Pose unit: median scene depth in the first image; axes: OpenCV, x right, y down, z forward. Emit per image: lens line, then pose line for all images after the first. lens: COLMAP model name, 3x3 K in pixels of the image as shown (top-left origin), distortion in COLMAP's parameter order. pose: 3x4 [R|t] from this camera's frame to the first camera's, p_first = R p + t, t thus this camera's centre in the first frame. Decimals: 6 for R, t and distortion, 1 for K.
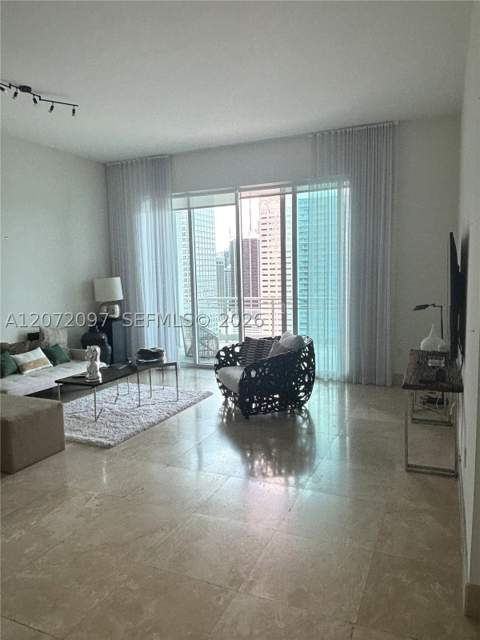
lens RADIAL K [[462.1, 0, 235.3], [0, 462.1, 322.3], [0, 0, 1]] dist [0.047921, -0.013565]
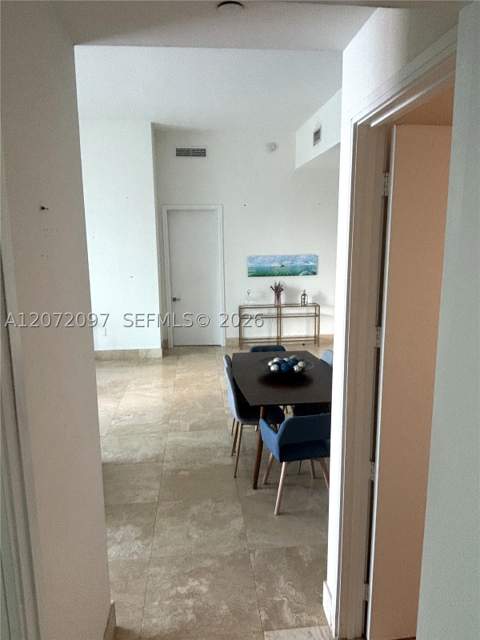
lens RADIAL K [[462.1, 0, 239.3], [0, 462.1, 321.7], [0, 0, 1]] dist [0.047921, -0.013565]
pose [[-0.502056, -0.129745, 0.855047, -0.841747], [0.110716, 0.970905, 0.212334, -0.090855], [-0.857719, 0.201271, -0.473084, 0.655705]]
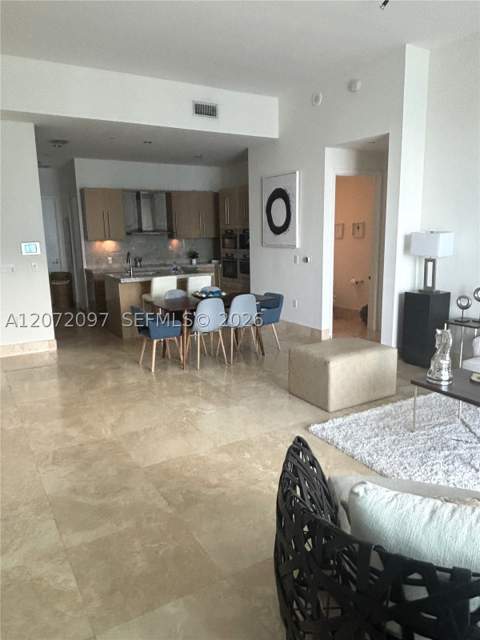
lens RADIAL K [[462.1, 0, 239.2], [0, 462.1, 321.3], [0, 0, 1]] dist [0.047921, -0.013565]
pose [[-0.551287, 0.191311, -0.812085, 0.294094], [-0.062445, 0.961164, 0.268822, -0.091967], [0.831975, 0.198909, -0.517931, 0.837739]]
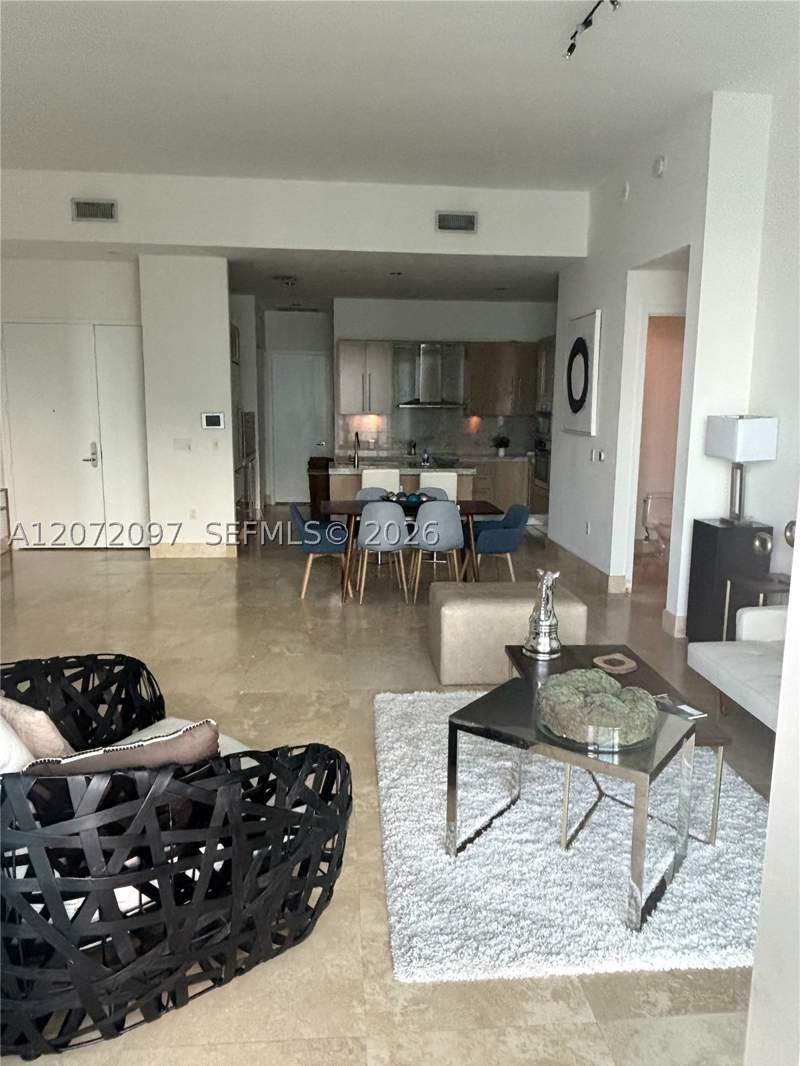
lens RADIAL K [[769.6, 0, 400.0], [0, 769.6, 531.2], [0, 0, 1]] dist [0.047921, -0.013565]
pose [[-0.860182, 0.092708, -0.501490, 0.108885], [-0.051481, 0.962531, 0.266241, -0.119197], [0.507382, 0.254833, -0.823179, 1.127573]]
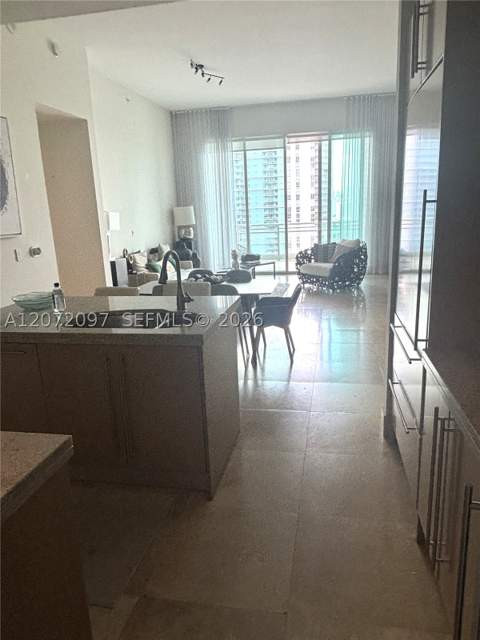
lens RADIAL K [[462.1, 0, 243.0], [0, 462.1, 318.9], [0, 0, 1]] dist [0.047921, -0.013565]
pose [[0.969673, -0.073314, 0.233152, -0.488069], [0.044553, 0.990989, 0.126317, 0.063832], [-0.240312, -0.112098, 0.964201, -0.342131]]
